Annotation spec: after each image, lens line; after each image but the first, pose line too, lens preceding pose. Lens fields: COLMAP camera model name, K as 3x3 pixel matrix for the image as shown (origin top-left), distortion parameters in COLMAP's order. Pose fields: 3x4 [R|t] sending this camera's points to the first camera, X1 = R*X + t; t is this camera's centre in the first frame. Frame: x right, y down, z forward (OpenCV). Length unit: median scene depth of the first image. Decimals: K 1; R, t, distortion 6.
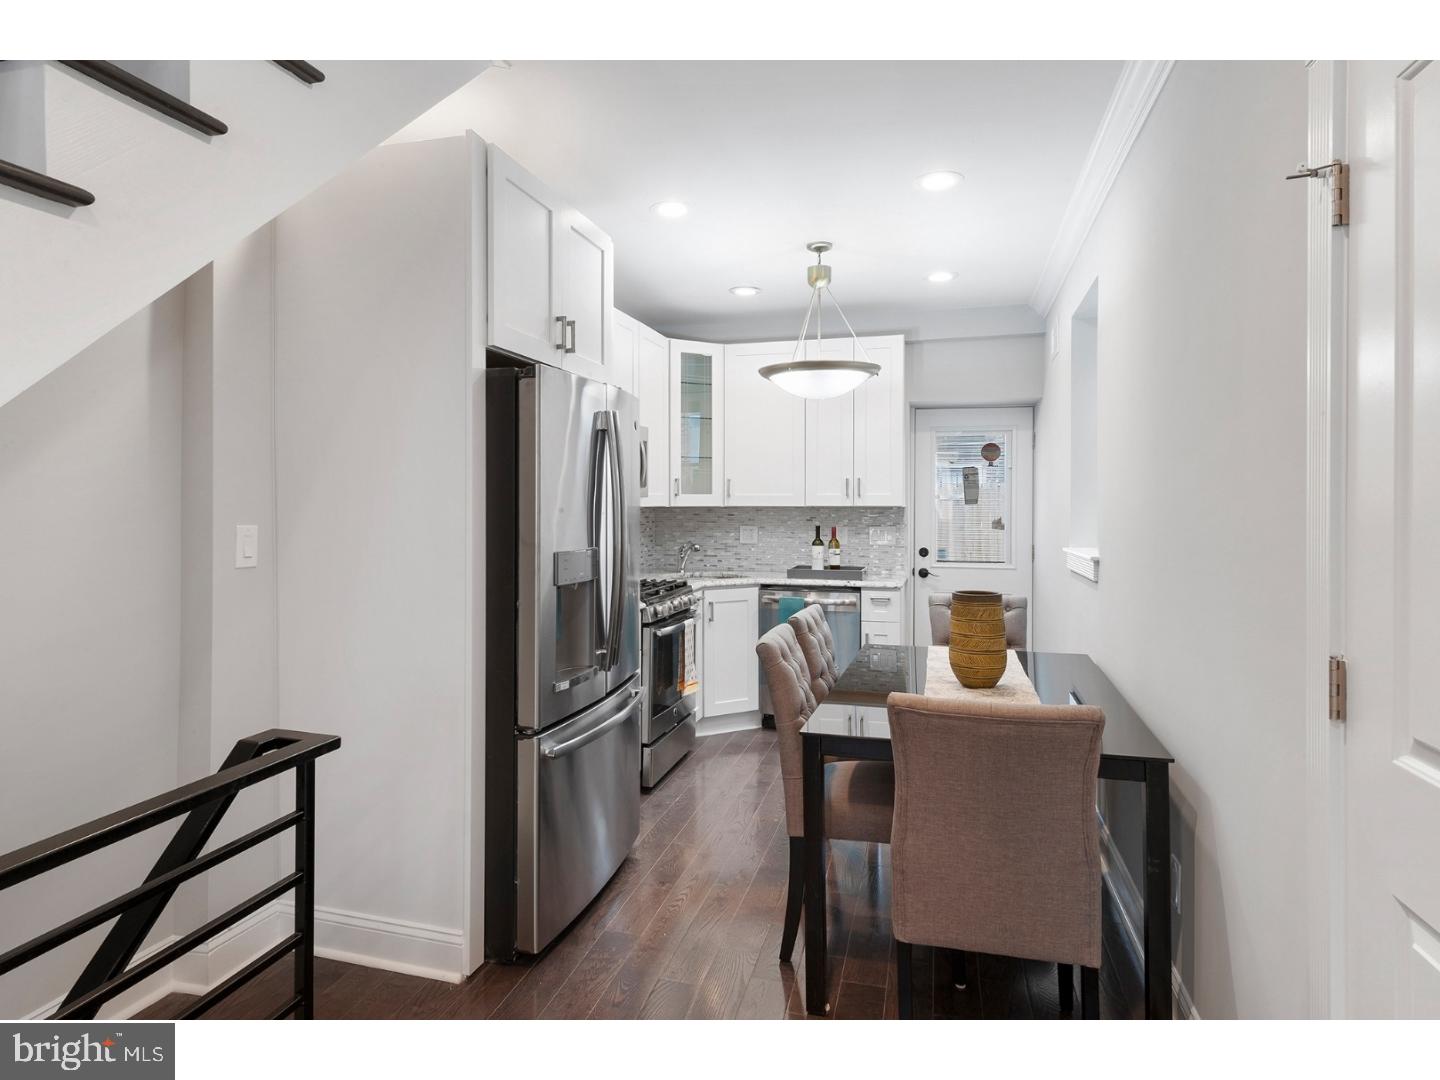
lens RADIAL K [[826.0, 0, 721.7], [0, 826.0, 499.2], [0, 0, 1]] dist [0.000059, -0.000296]
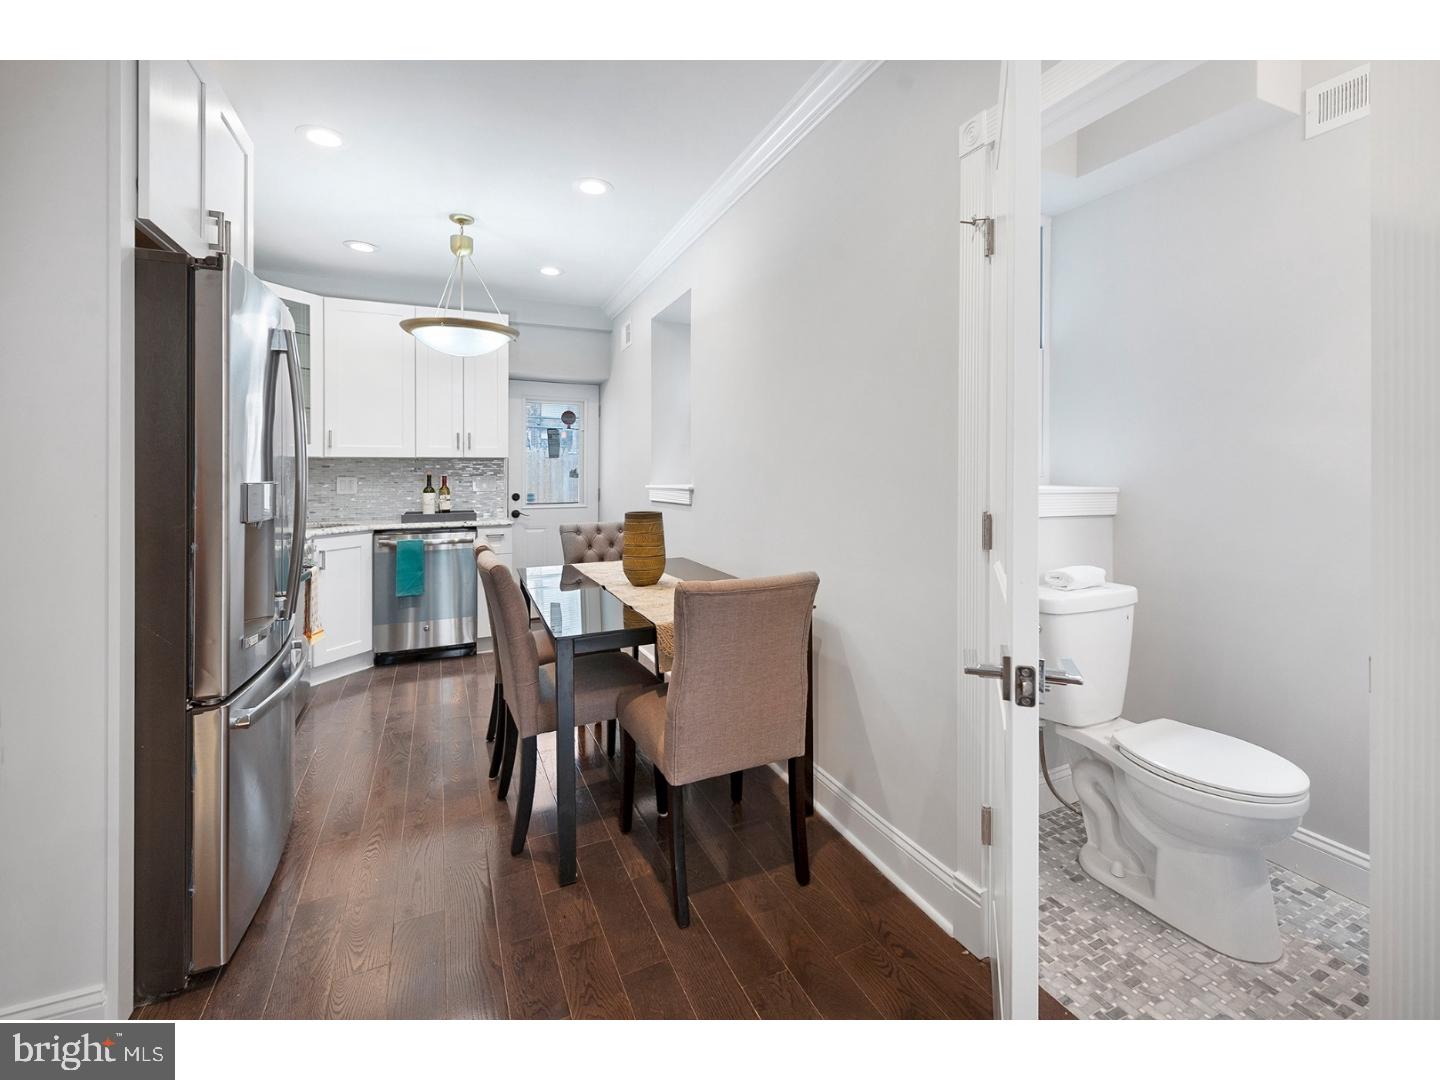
lens RADIAL K [[621.8, 0, 742.3], [0, 621.8, 470.8], [0, 0, 1]] dist [0.016313, -0.011313]
pose [[0.757700, -0.004902, 0.652585, -0.119879], [0.002581, 0.999986, 0.004516, 0.025501], [-0.652598, -0.001738, 0.757702, 0.093186]]
